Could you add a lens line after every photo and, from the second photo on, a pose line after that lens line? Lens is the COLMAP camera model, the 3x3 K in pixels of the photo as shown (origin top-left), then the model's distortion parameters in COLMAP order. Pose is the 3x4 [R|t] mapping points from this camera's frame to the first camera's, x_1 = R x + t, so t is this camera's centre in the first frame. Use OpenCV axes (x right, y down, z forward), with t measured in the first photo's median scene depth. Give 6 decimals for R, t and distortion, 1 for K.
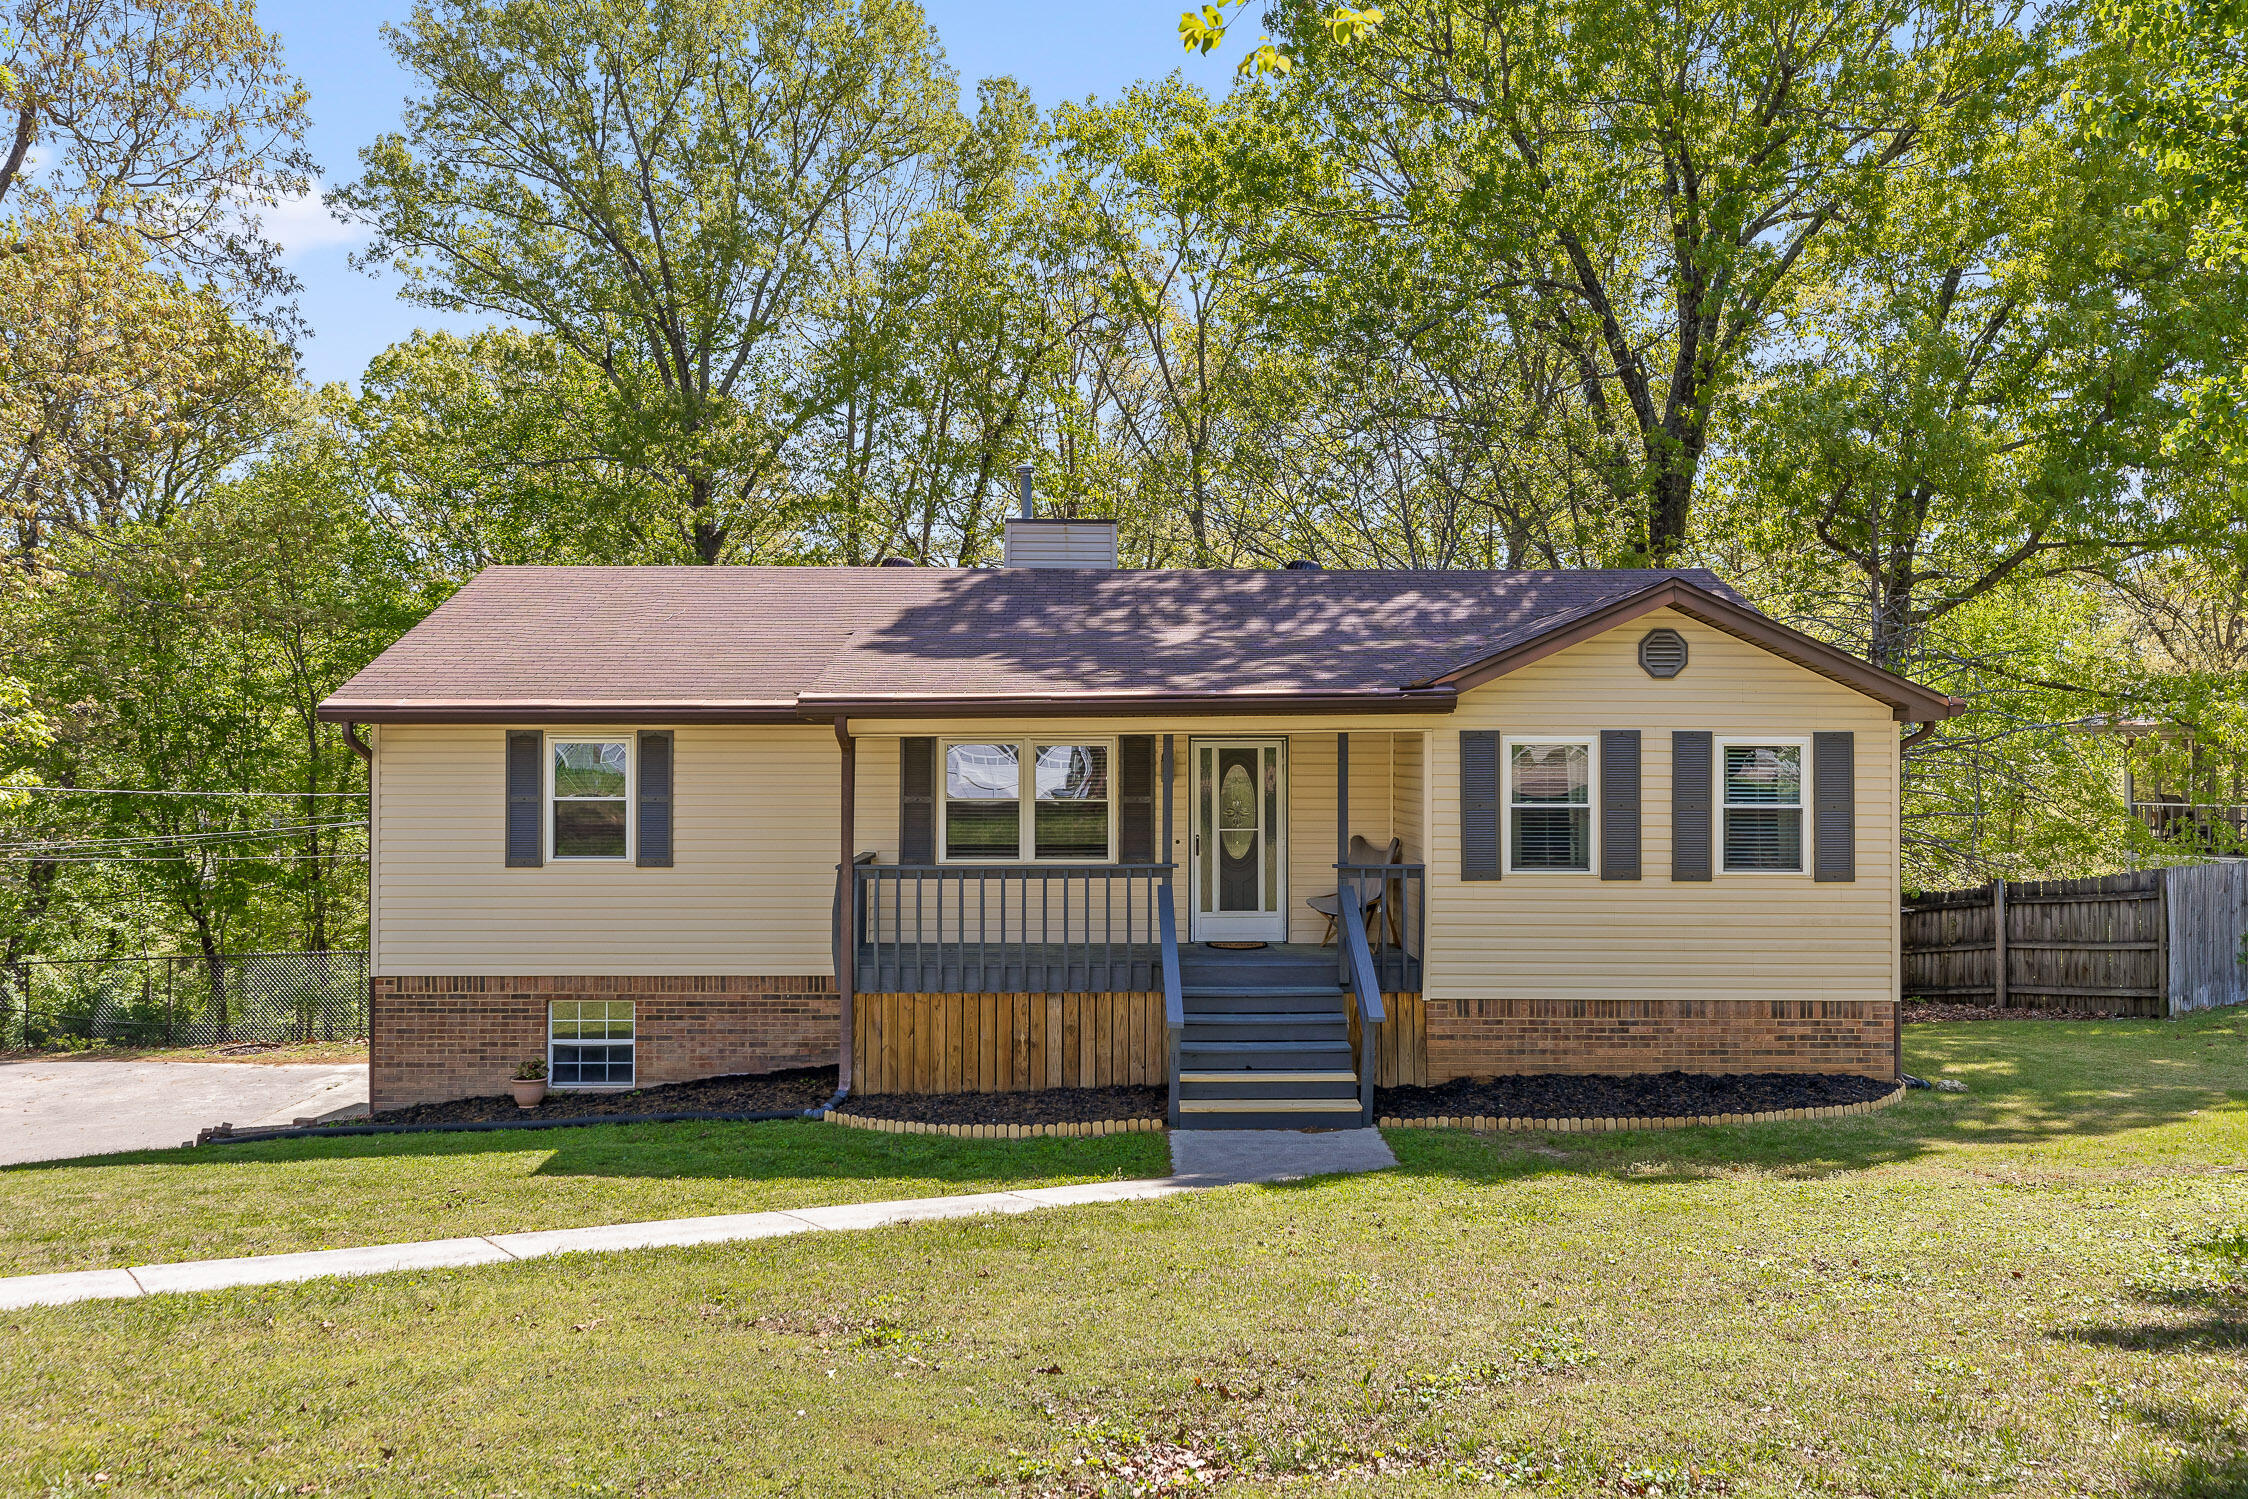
lens RADIAL K [[1604.0, 0, 1113.5], [0, 1604.0, 702.1], [0, 0, 1]] dist [0.010697, 0.000508]
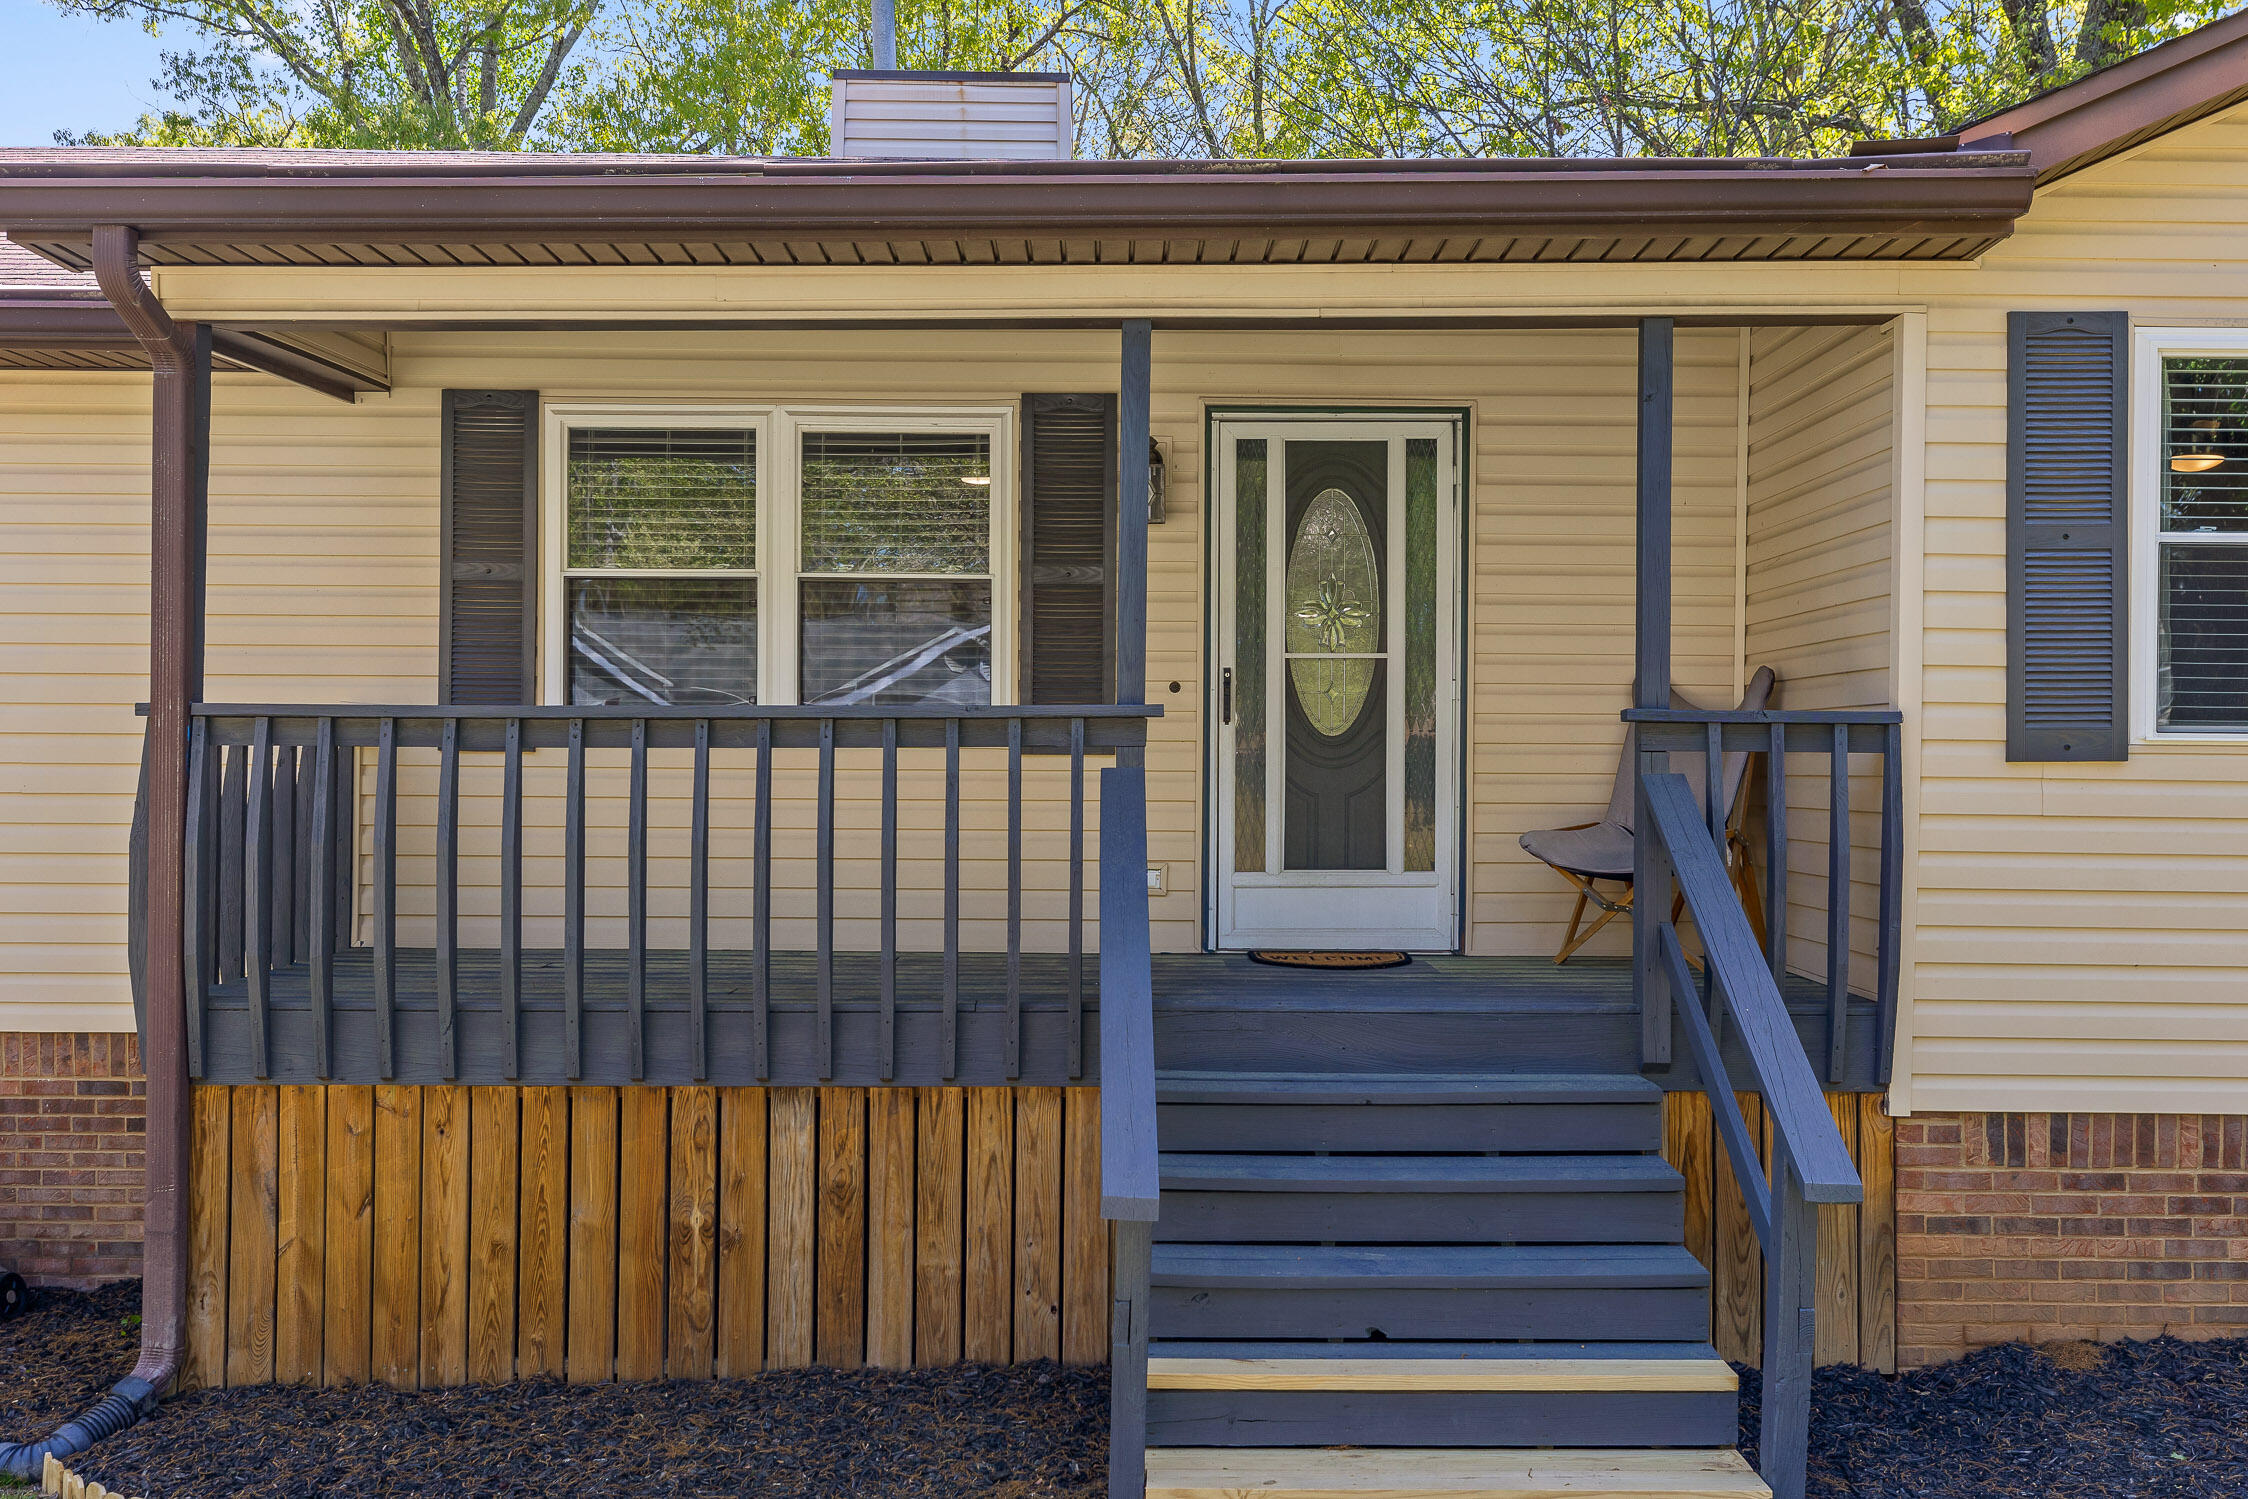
lens RADIAL K [[1989.6, 0, 1127.0], [0, 1989.6, 744.9], [0, 0, 1]] dist [-0.007836, -0.002772]
pose [[0.999824, 0.003201, -0.018474, 0.040432], [-0.002683, 0.999605, 0.027989, 0.095105], [0.018556, -0.027934, 0.999438, 0.573195]]
